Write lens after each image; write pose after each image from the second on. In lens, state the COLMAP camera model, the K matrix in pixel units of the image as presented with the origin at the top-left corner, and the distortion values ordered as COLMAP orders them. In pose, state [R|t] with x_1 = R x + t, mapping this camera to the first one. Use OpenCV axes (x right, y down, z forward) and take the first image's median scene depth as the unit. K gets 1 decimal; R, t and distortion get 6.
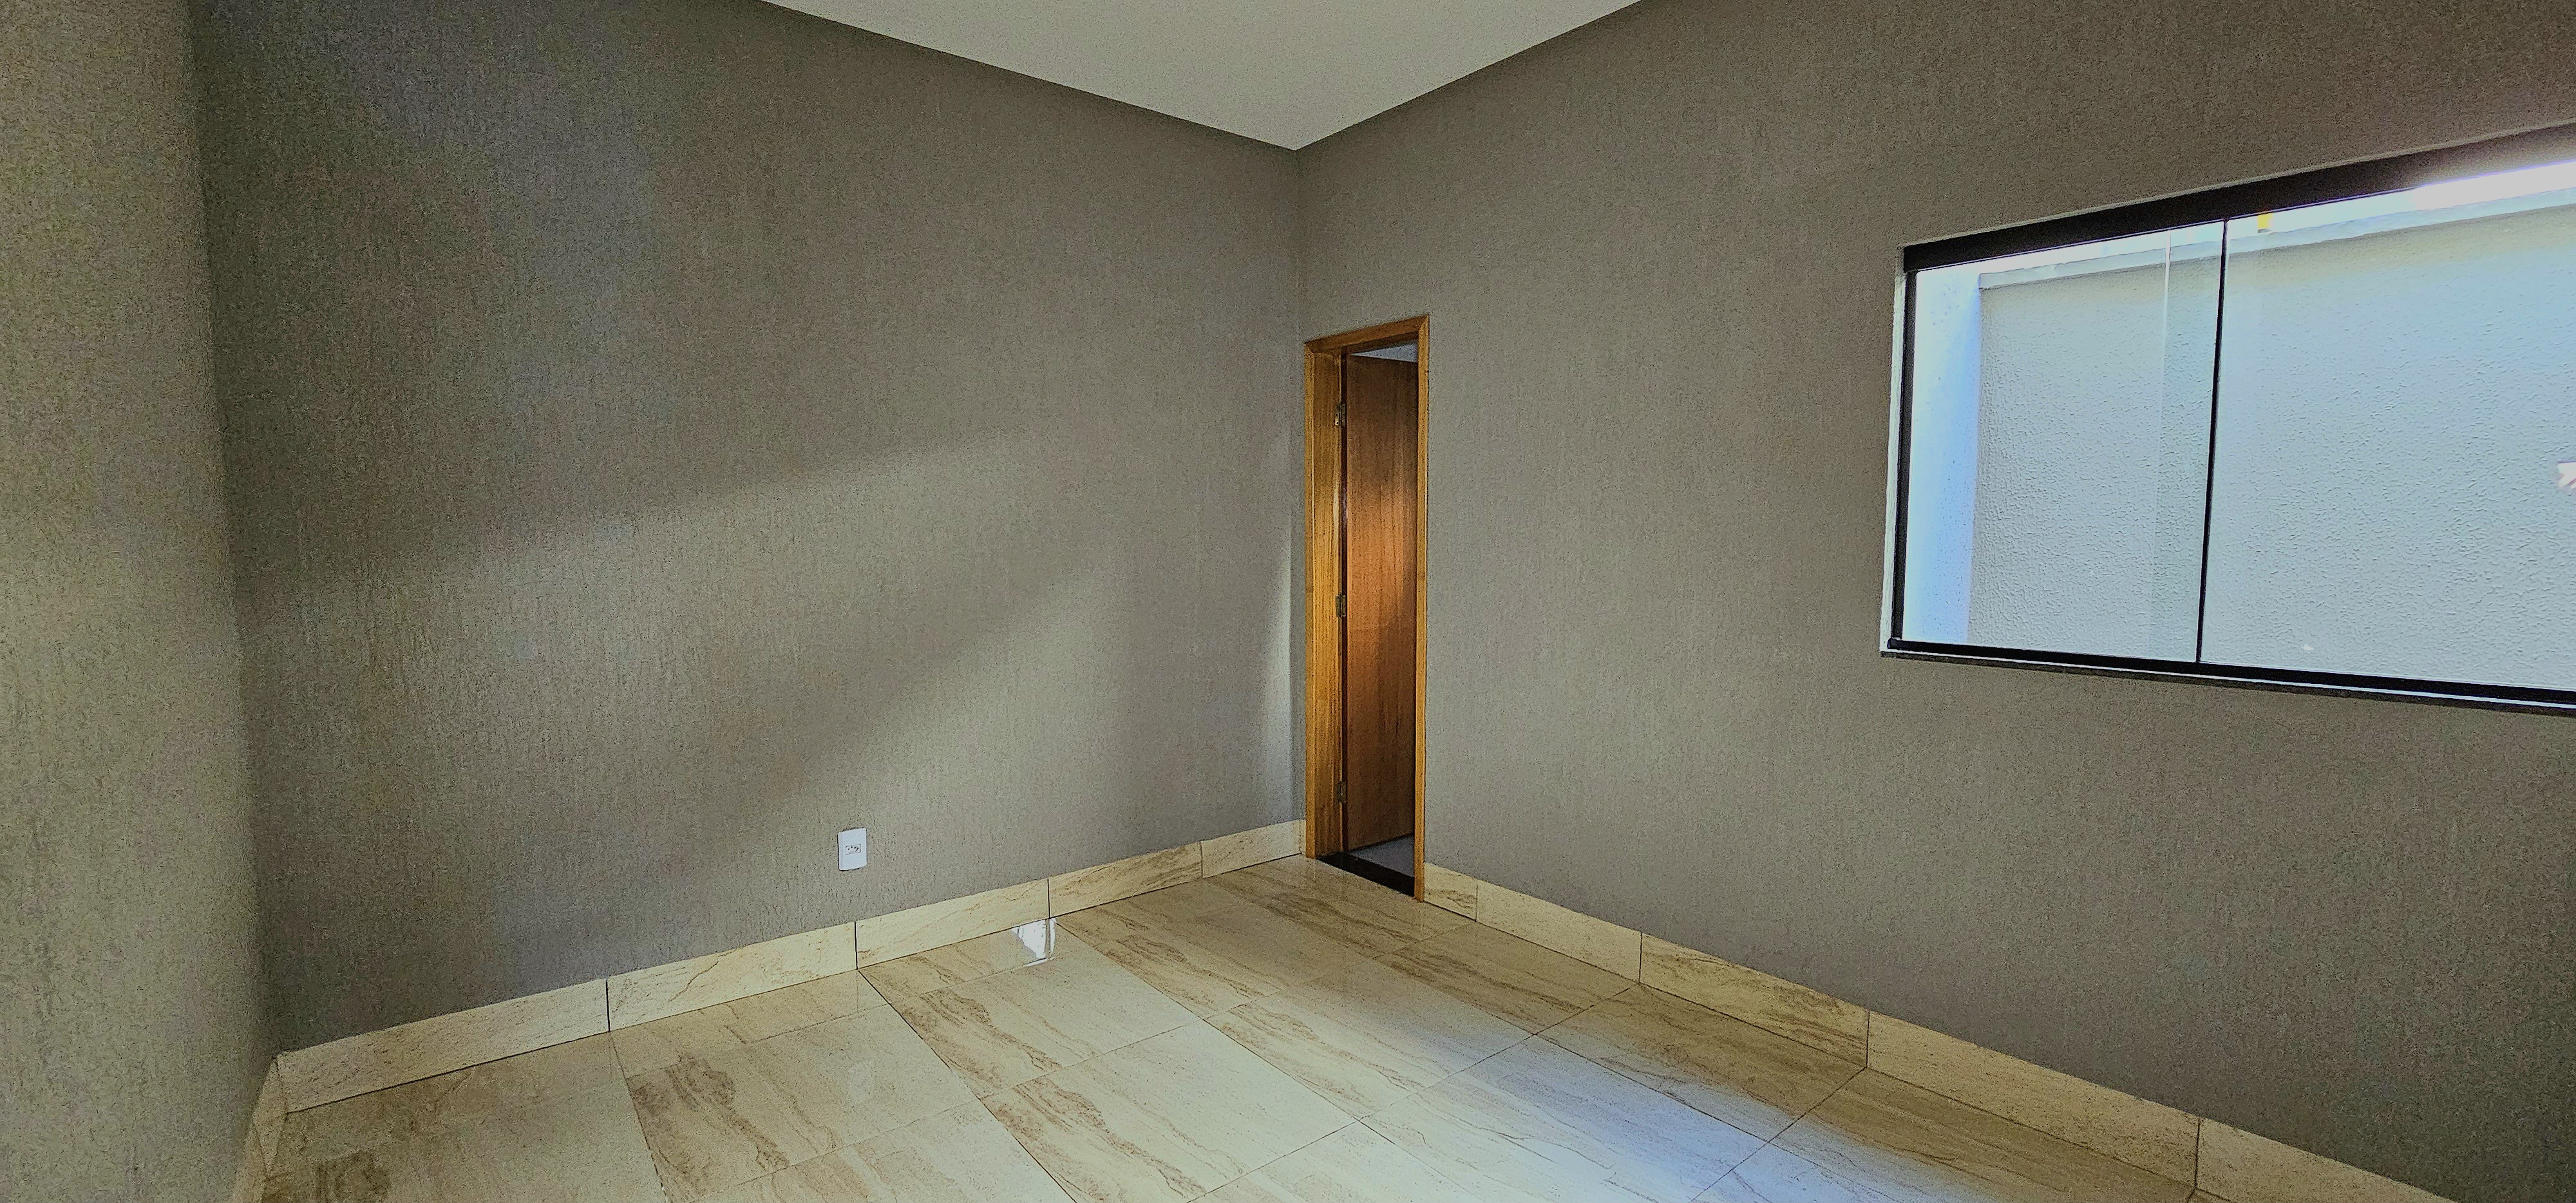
lens RADIAL K [[1055.4, 0, 1300.1], [0, 1055.4, 600.3], [0, 0, 1]] dist [-0.001259, 0.000212]
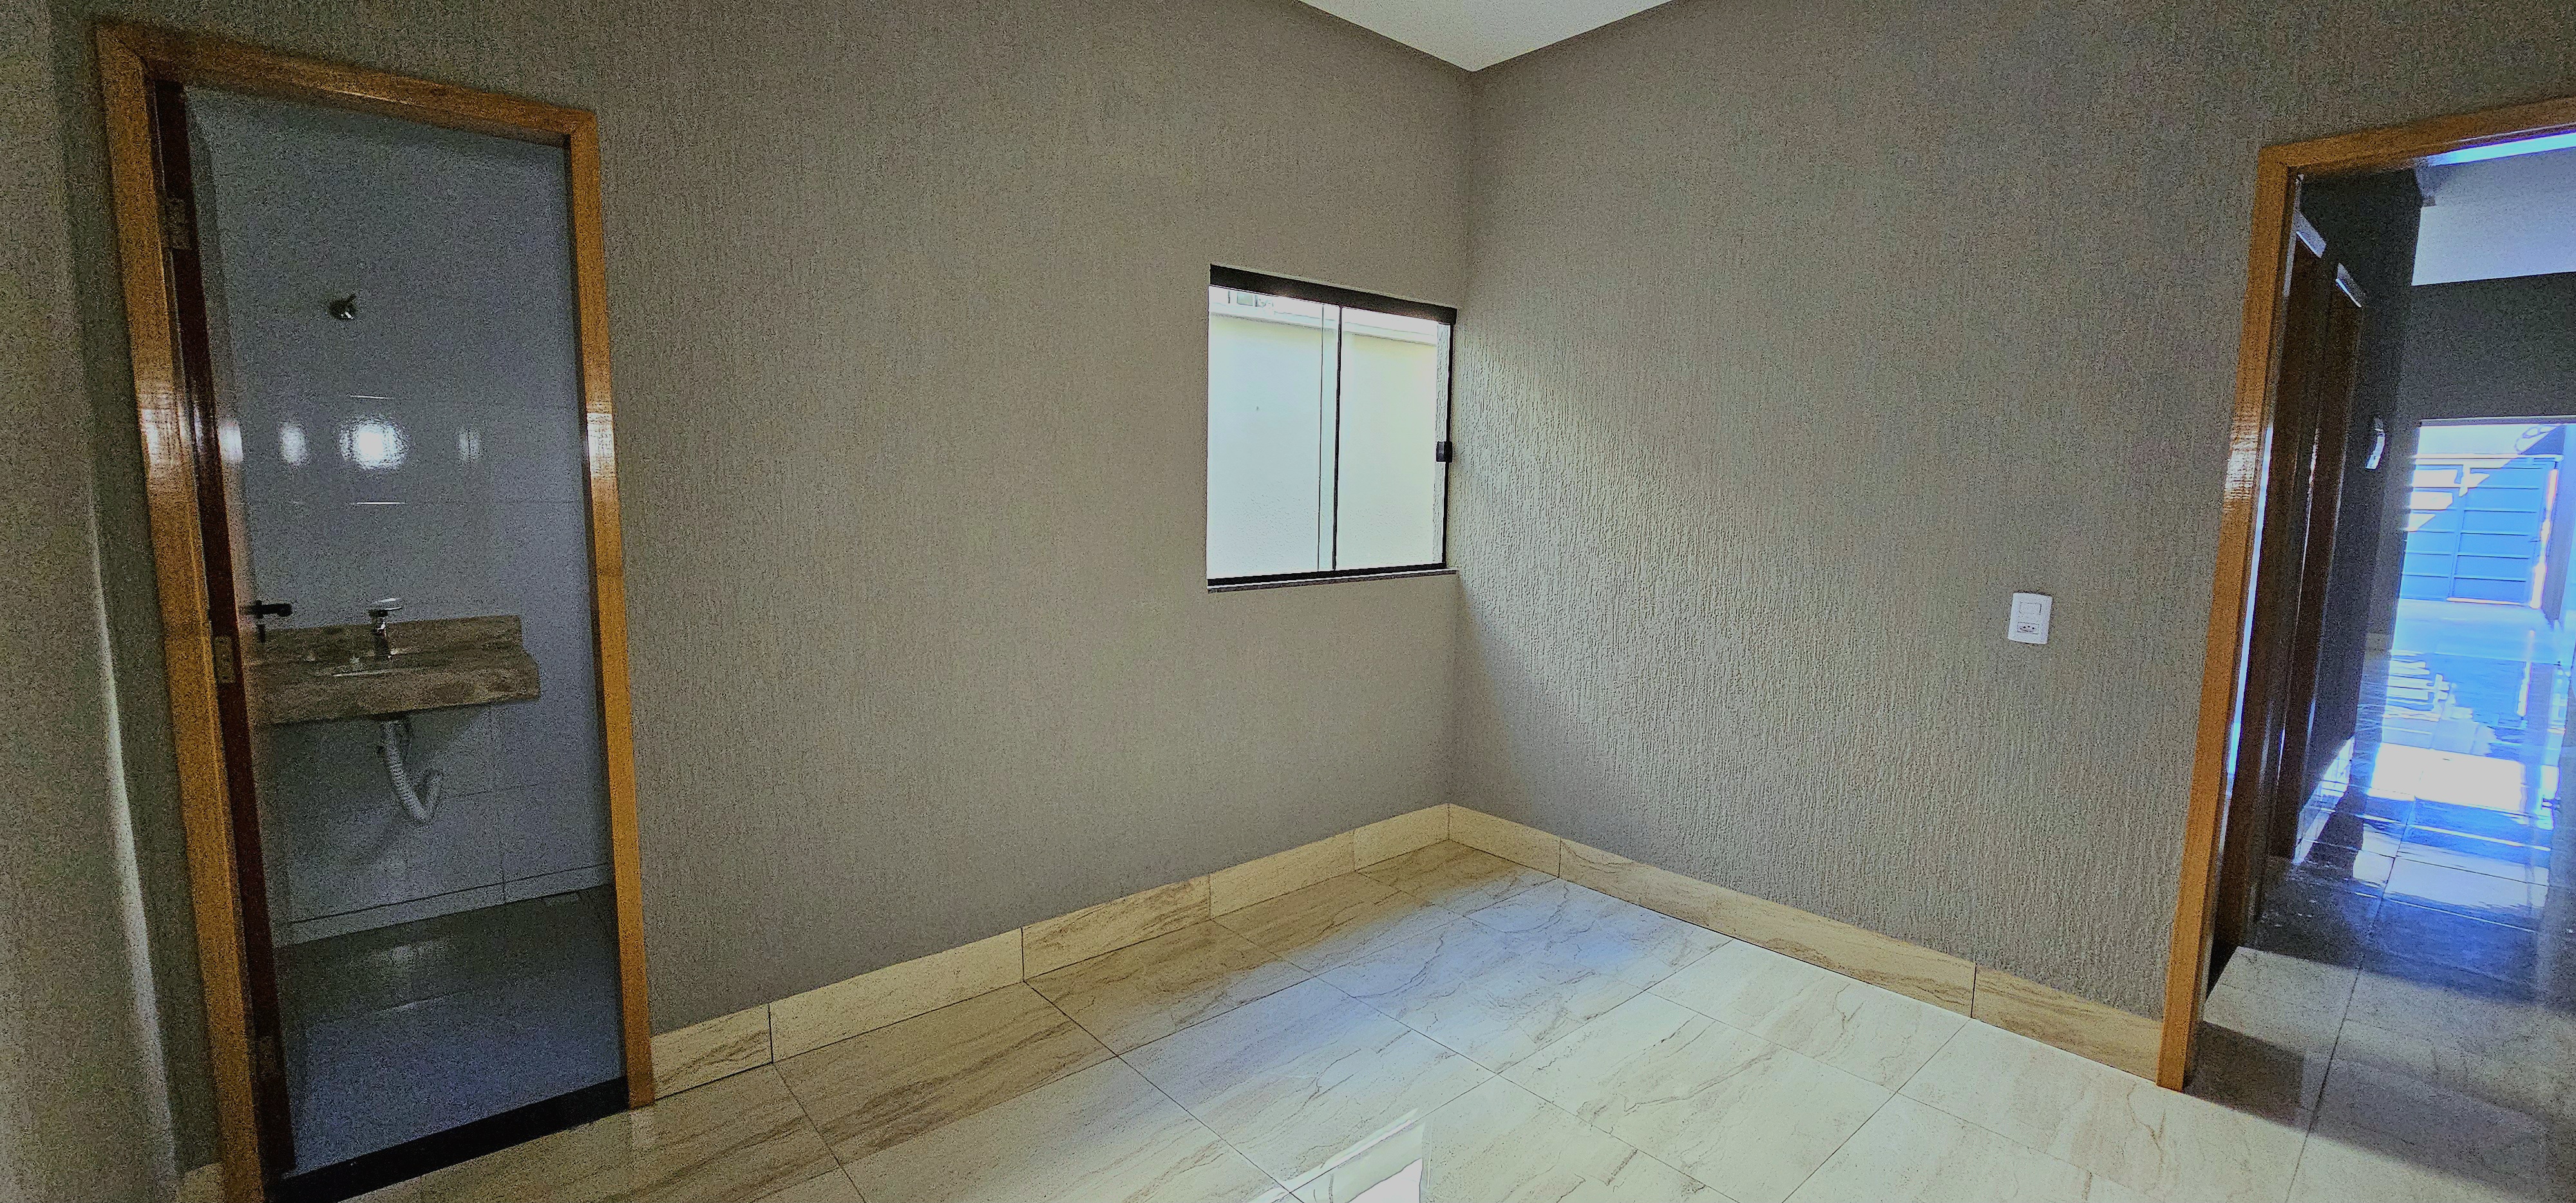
lens RADIAL K [[1049.0, 0, 1298.3], [0, 1049.0, 606.8], [0, 0, 1]] dist [-0.001584, -0.000351]
pose [[-0.031248, -0.114955, 0.992879, -0.623069], [0.059038, 0.991418, 0.116644, -0.062829], [-0.997767, 0.062263, -0.024193, 0.840660]]
